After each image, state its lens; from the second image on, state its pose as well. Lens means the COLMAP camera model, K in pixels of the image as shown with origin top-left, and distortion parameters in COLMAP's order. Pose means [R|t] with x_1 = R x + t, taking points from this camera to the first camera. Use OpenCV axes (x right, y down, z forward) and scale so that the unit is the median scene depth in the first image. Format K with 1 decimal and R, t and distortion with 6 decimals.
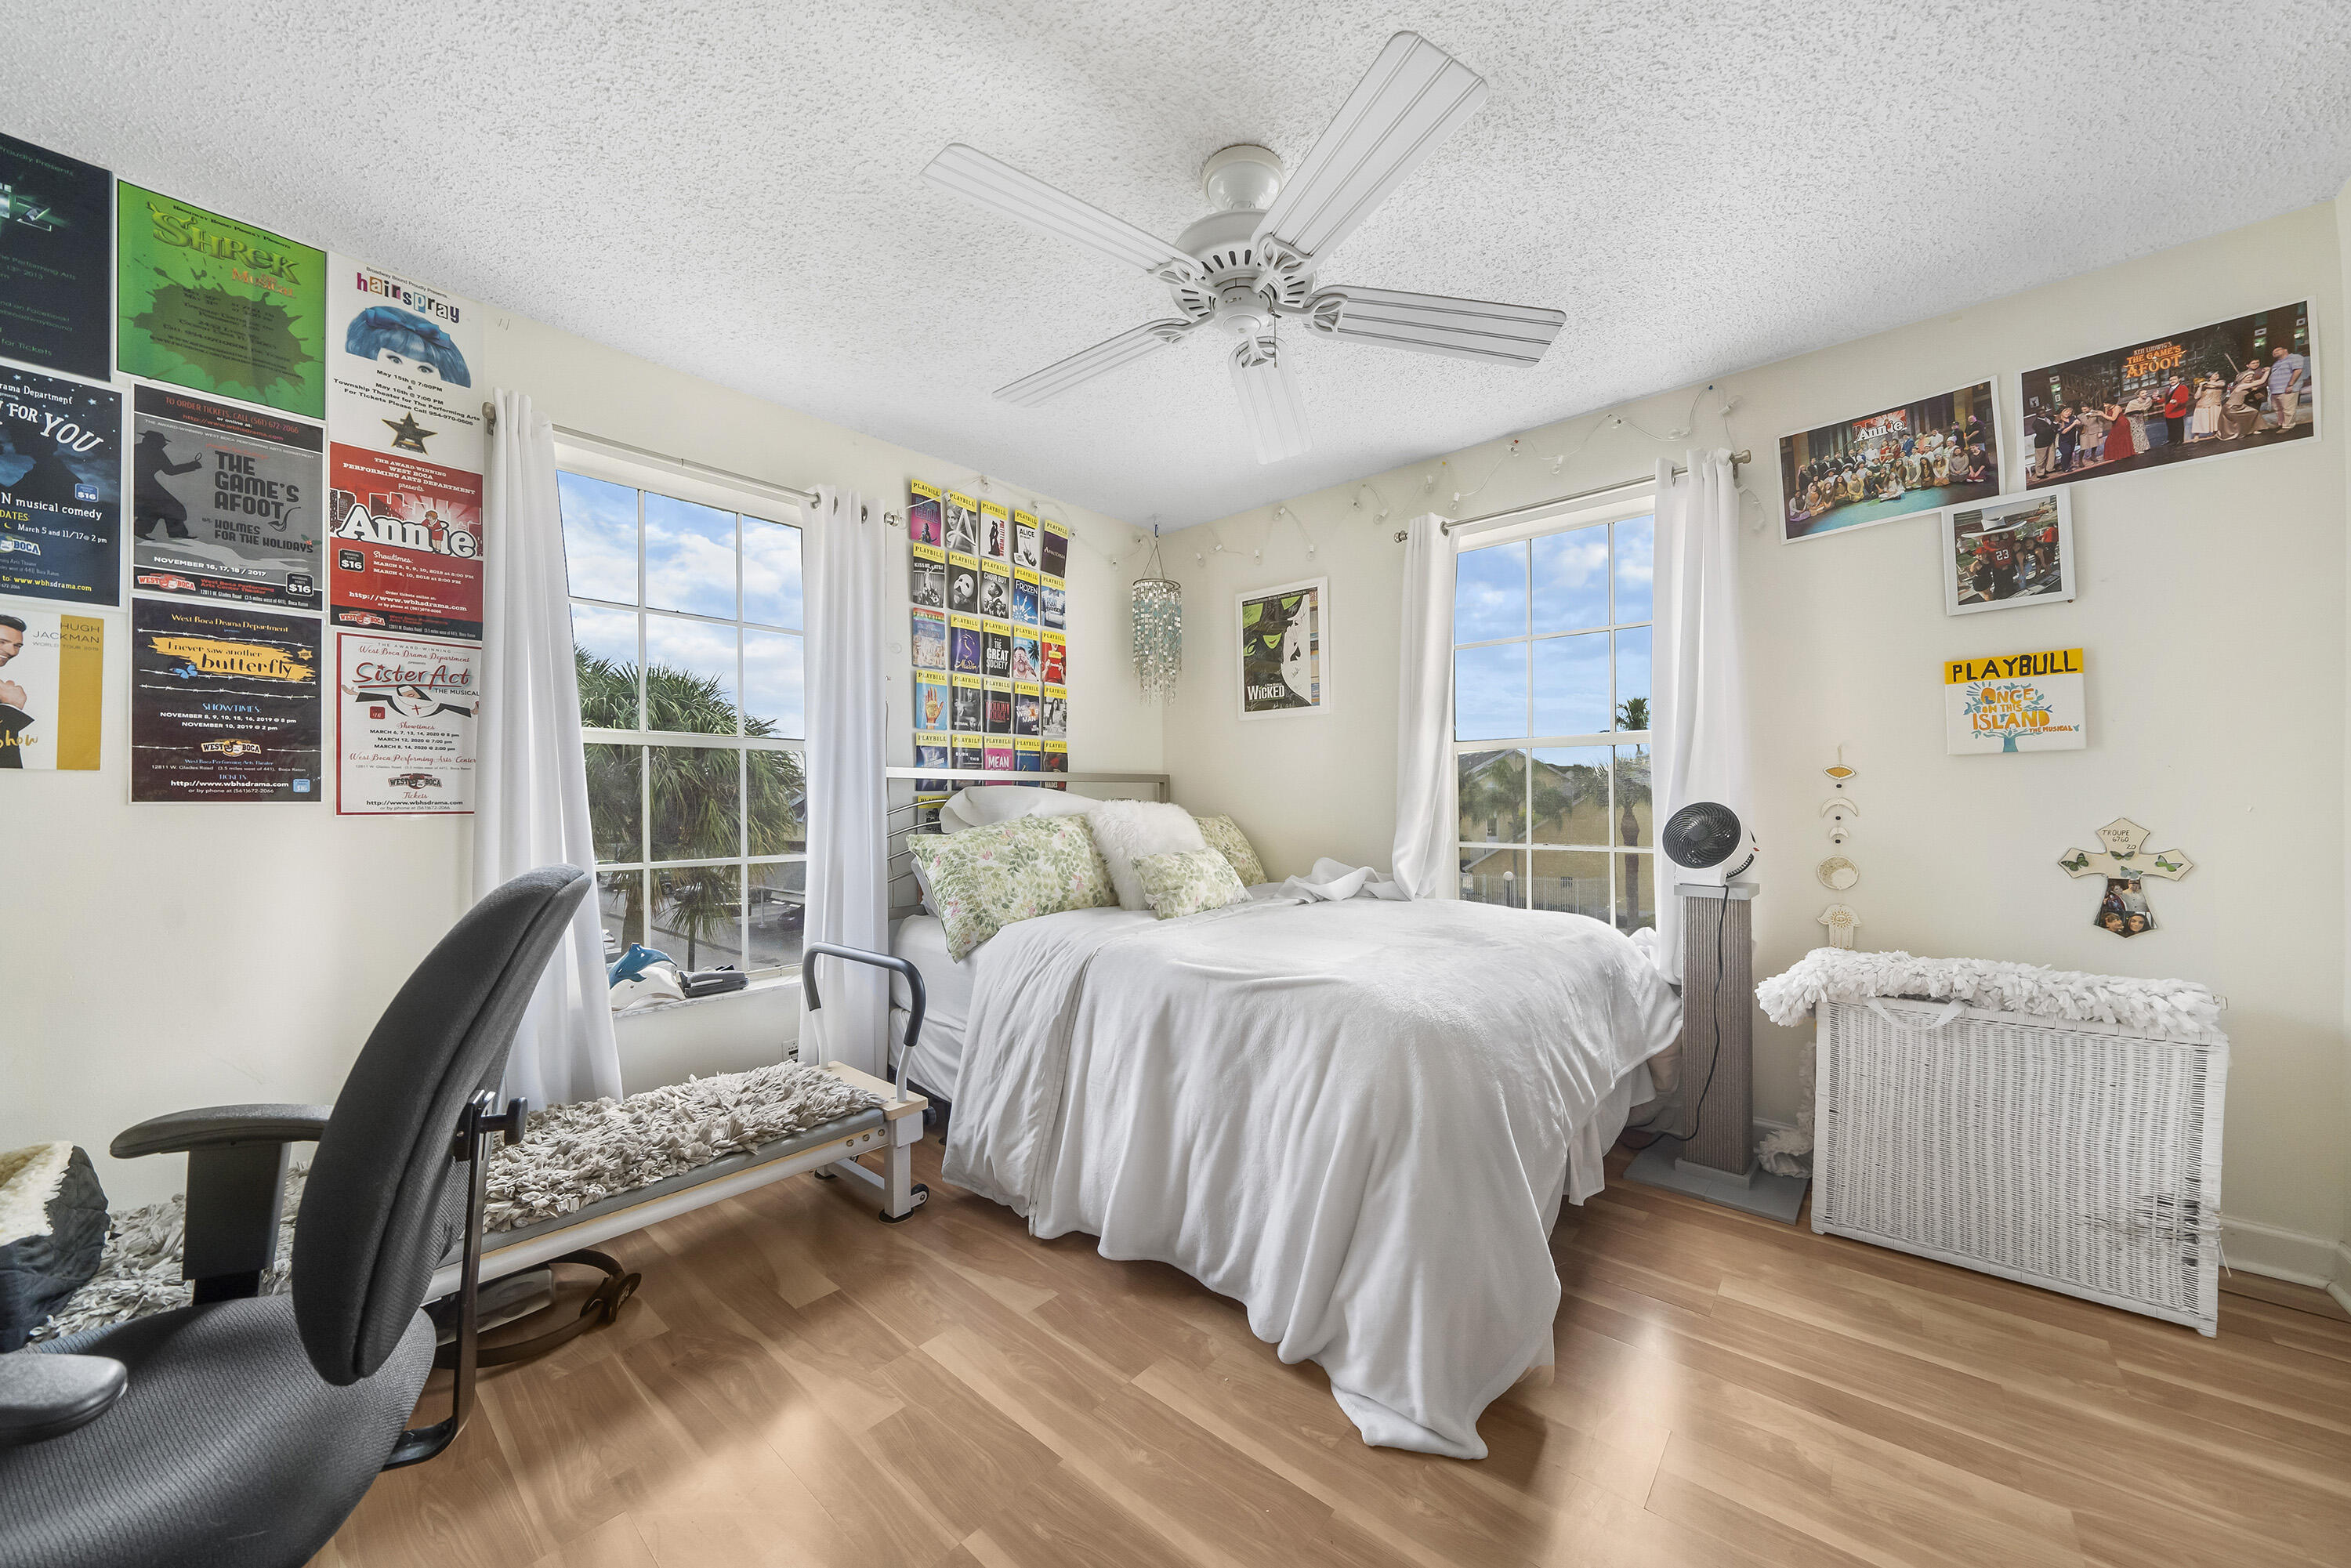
lens RADIAL K [[834.2, 0, 1188.3], [0, 834.2, 792.2], [0, 0, 1]] dist [0.000903, 0.000122]
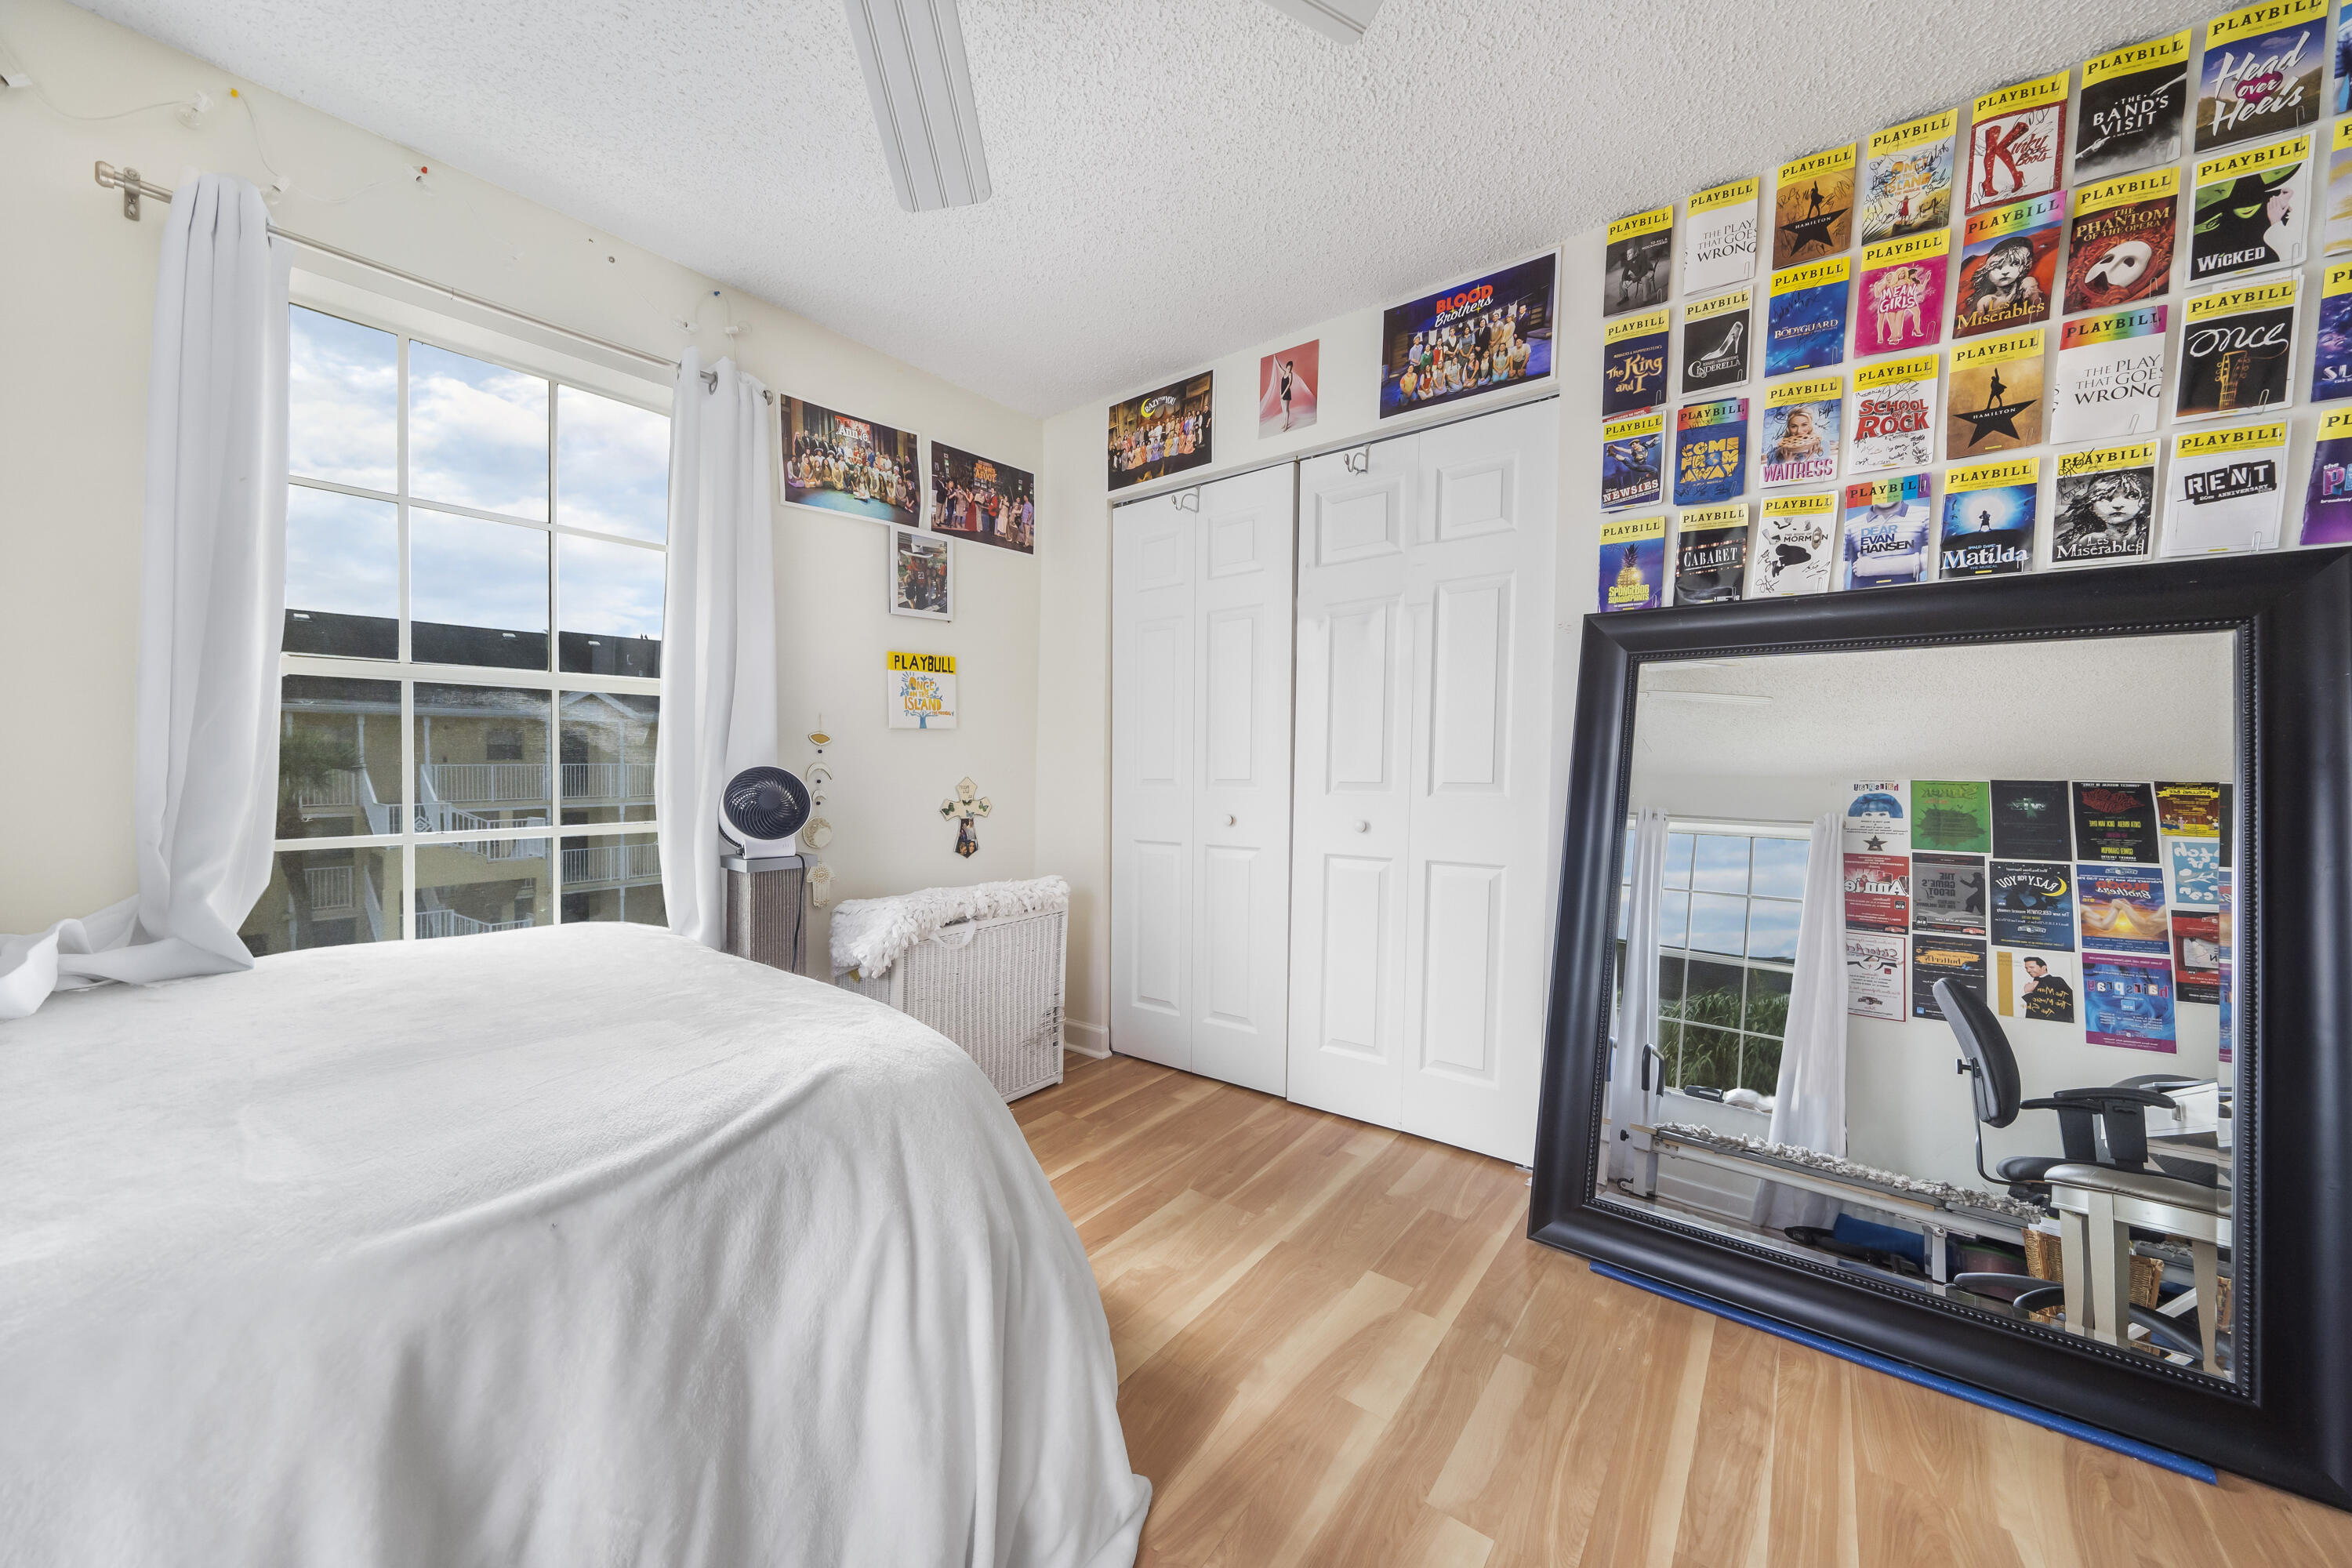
lens RADIAL K [[834.6, 0, 1188.8], [0, 834.6, 792.2], [0, 0, 1]] dist [0.000903, 0.000122]
pose [[-0.064302, -0.032052, 0.997416, -0.365124], [-0.008194, 0.999467, 0.031589, 0.007680], [-0.997897, -0.006142, -0.064531, 0.690141]]
